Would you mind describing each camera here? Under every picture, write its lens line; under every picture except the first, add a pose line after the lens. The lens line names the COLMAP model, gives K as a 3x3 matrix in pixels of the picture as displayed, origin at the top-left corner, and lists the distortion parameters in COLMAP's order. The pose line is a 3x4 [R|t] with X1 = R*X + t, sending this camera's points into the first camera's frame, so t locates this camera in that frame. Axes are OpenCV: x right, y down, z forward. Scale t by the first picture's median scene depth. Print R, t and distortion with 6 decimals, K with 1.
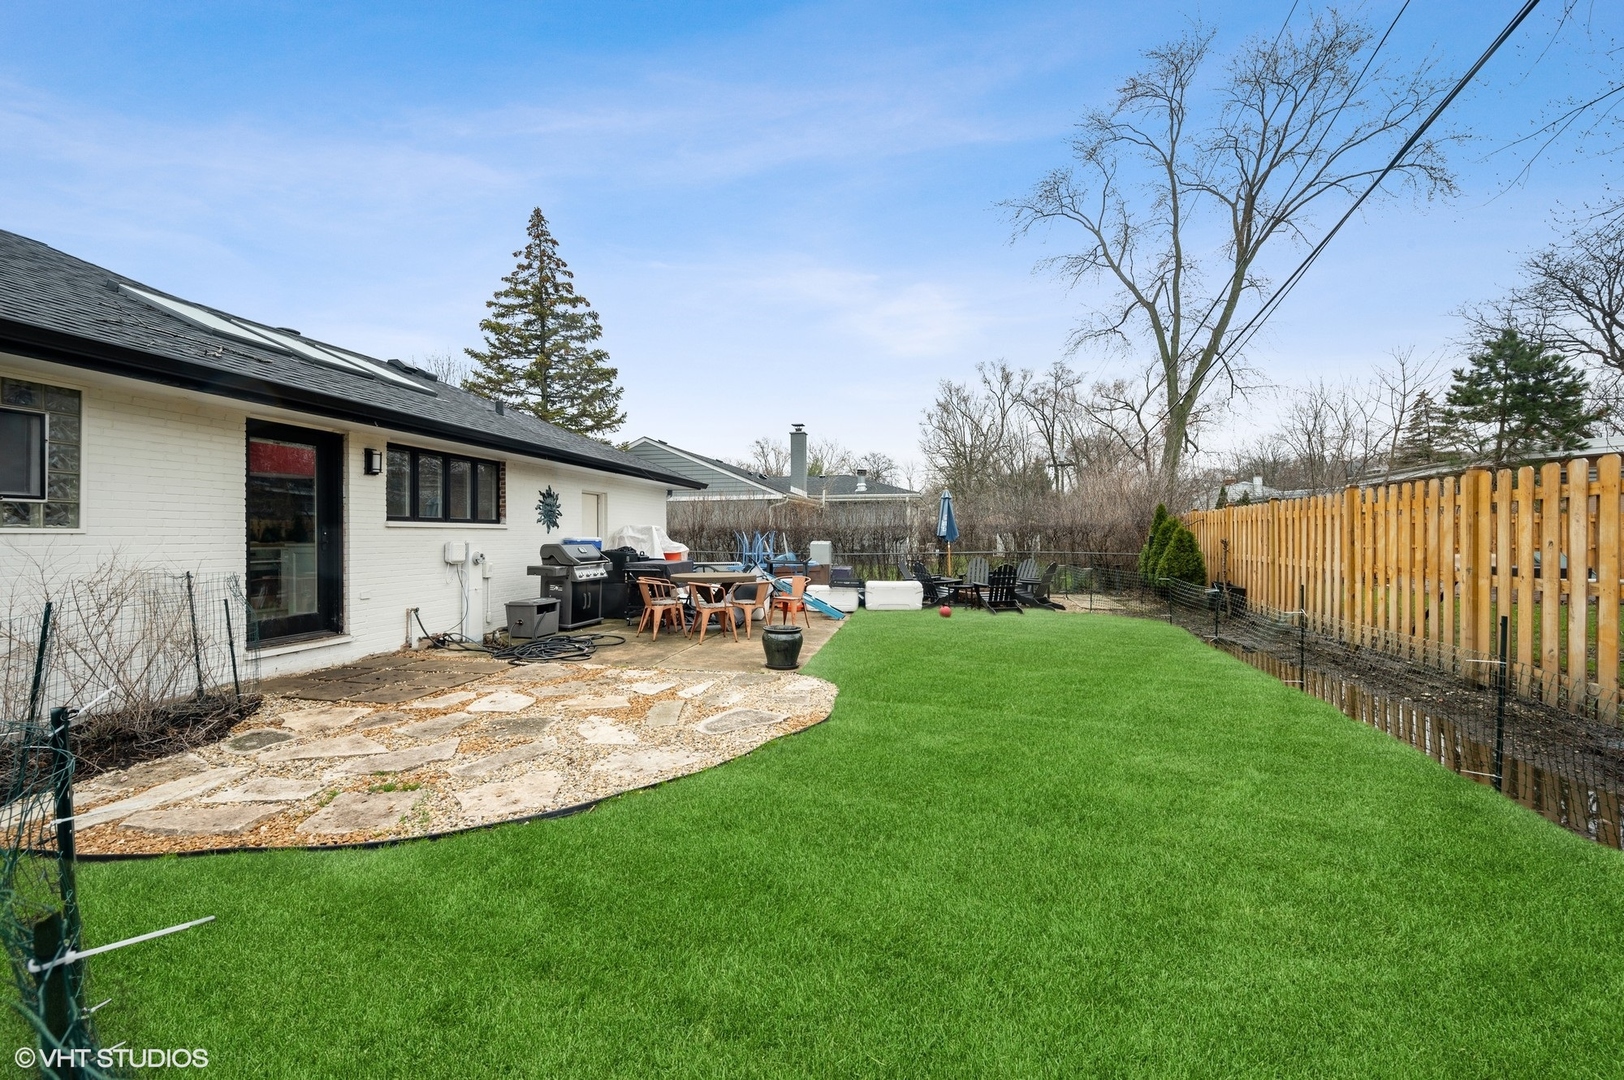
lens RADIAL K [[640.8, 0, 812.5], [0, 640.8, 542.7], [0, 0, 1]] dist [0.000925, -0.000247]
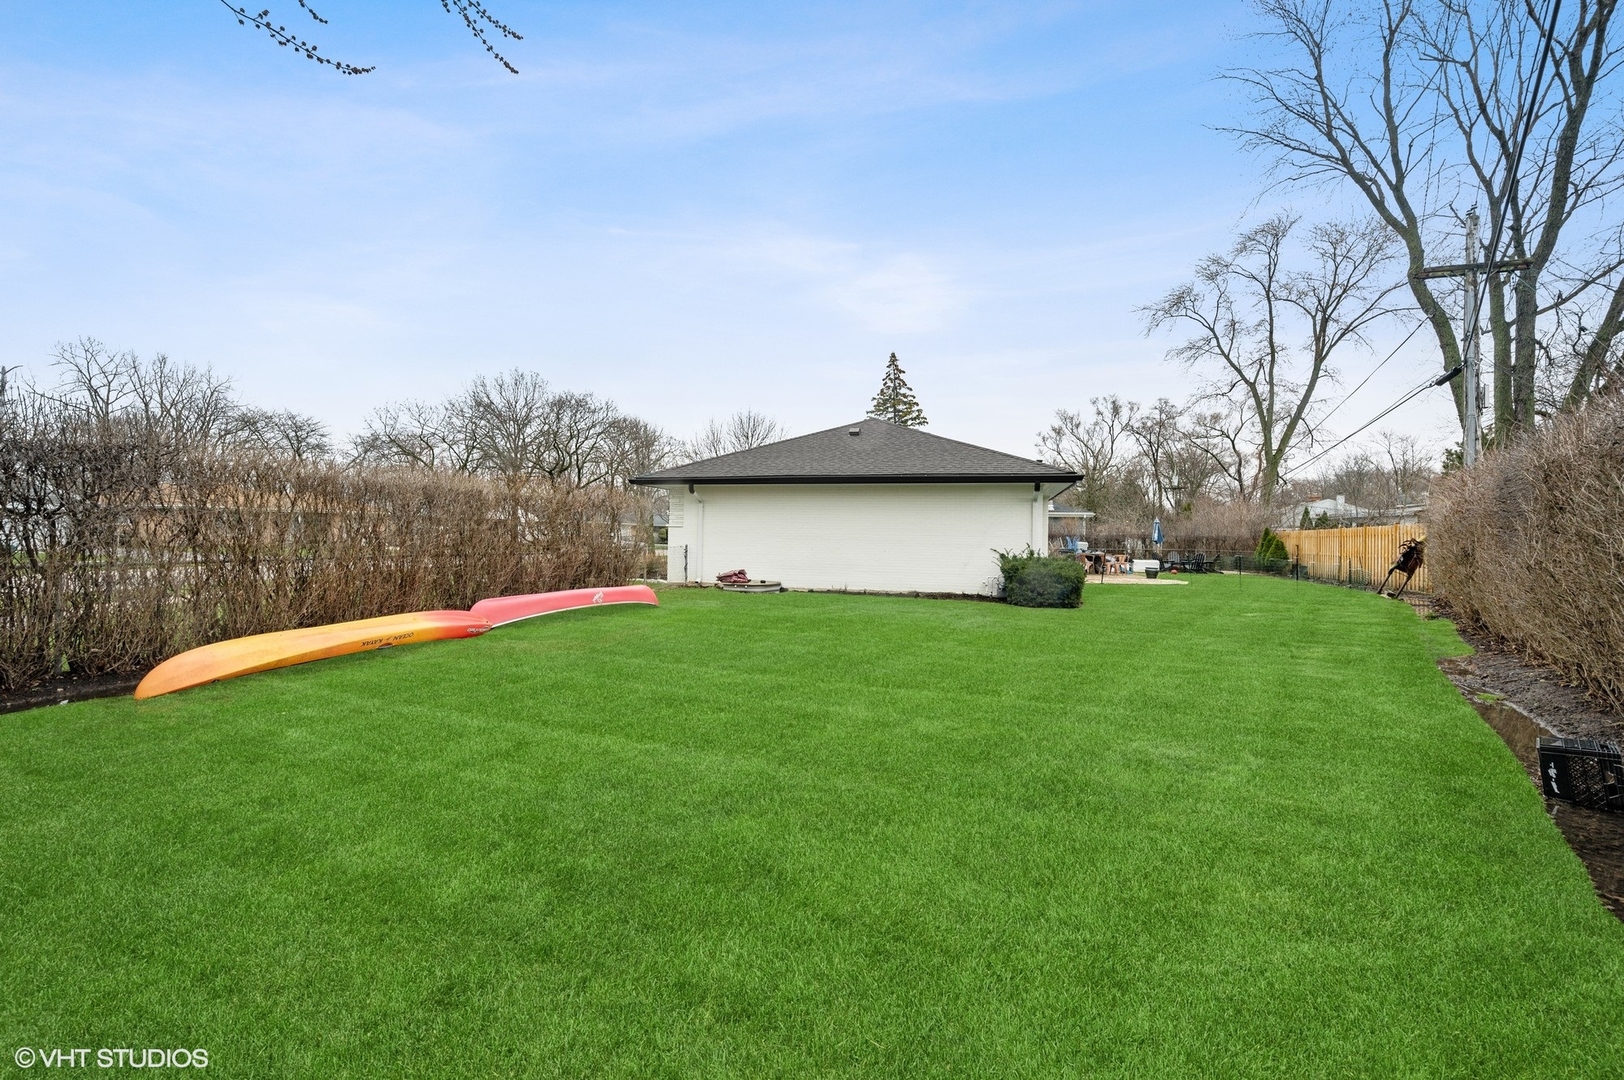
lens RADIAL K [[640.8, 0, 811.3], [0, 640.8, 532.4], [0, 0, 1]] dist [0.000925, -0.000247]
pose [[0.995194, 0.019505, -0.095963, -0.302624], [-0.021201, 0.999636, -0.016690, 0.009122], [0.095602, 0.018644, 0.995245, -0.504558]]
